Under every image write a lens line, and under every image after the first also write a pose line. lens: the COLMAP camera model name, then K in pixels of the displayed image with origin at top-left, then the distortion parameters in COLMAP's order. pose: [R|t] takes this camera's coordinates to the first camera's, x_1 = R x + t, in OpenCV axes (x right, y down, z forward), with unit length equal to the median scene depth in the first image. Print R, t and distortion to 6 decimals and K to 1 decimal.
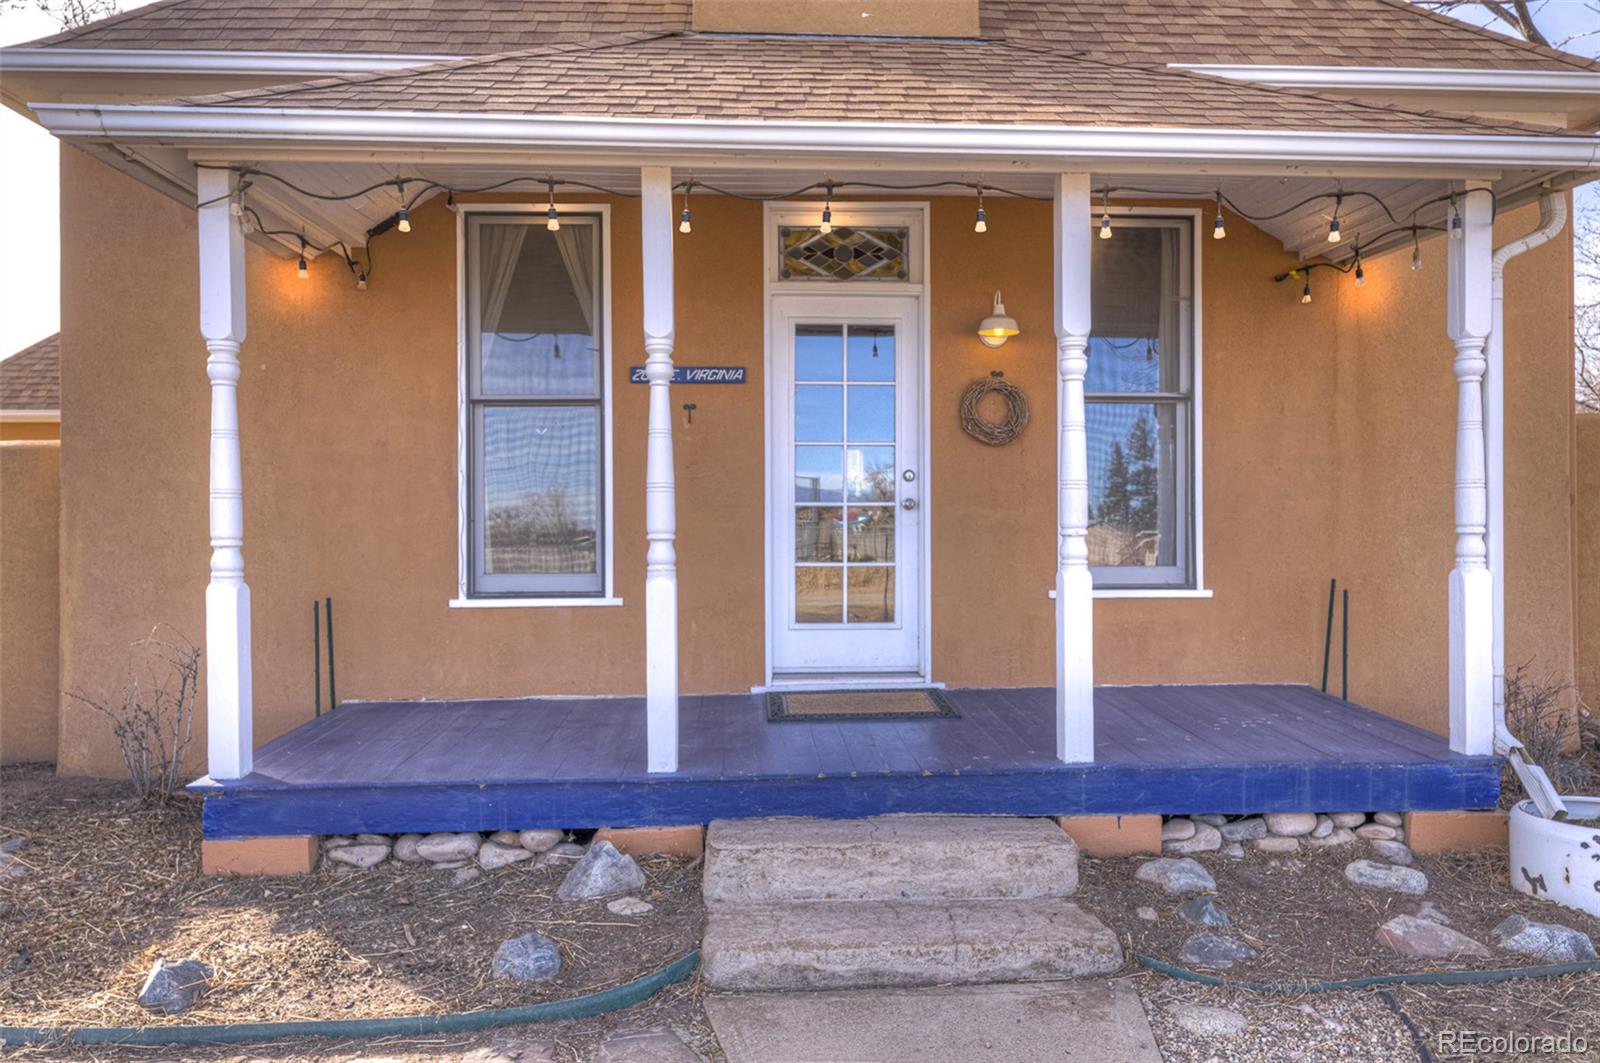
lens RADIAL K [[1108.8, 0, 801.8], [0, 1108.8, 525.6], [0, 0, 1]] dist [0.003618, 0.000671]
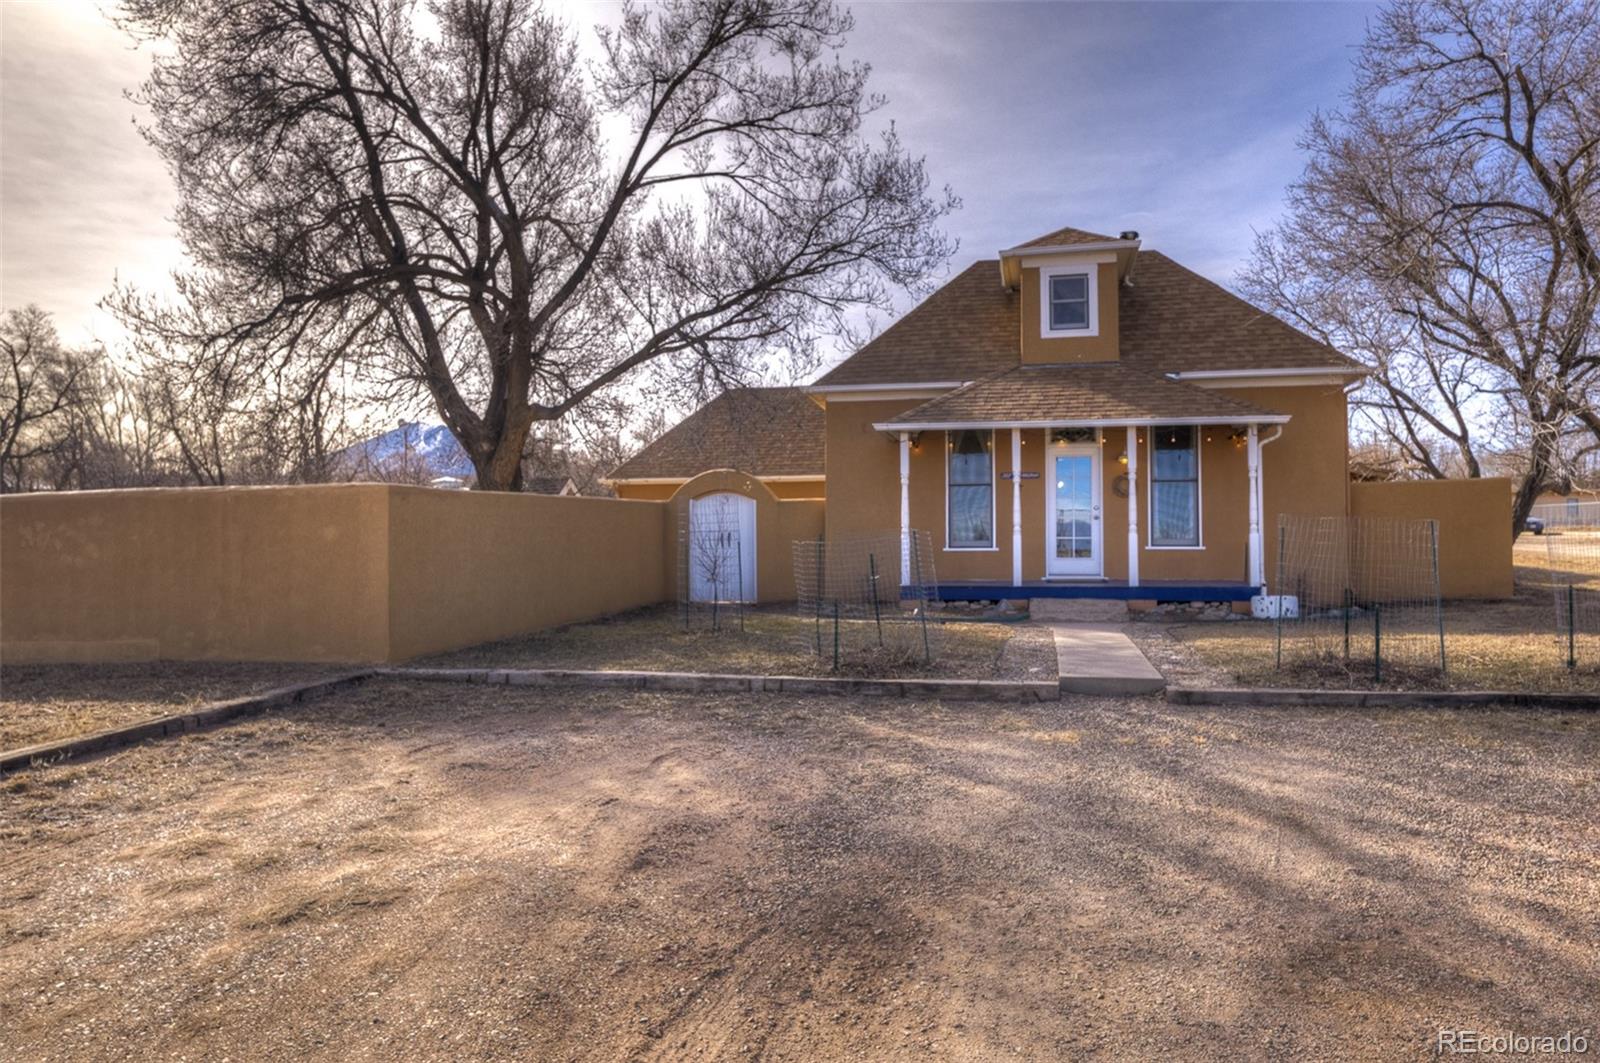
lens RADIAL K [[1108.8, 0, 801.5], [0, 1108.8, 537.4], [0, 0, 1]] dist [0.003618, 0.000671]
pose [[0.966717, 0.000096, -0.255847, 0.125563], [-0.005020, 0.999814, -0.018596, 0.122599], [0.255797, 0.019261, 0.966538, -2.717987]]
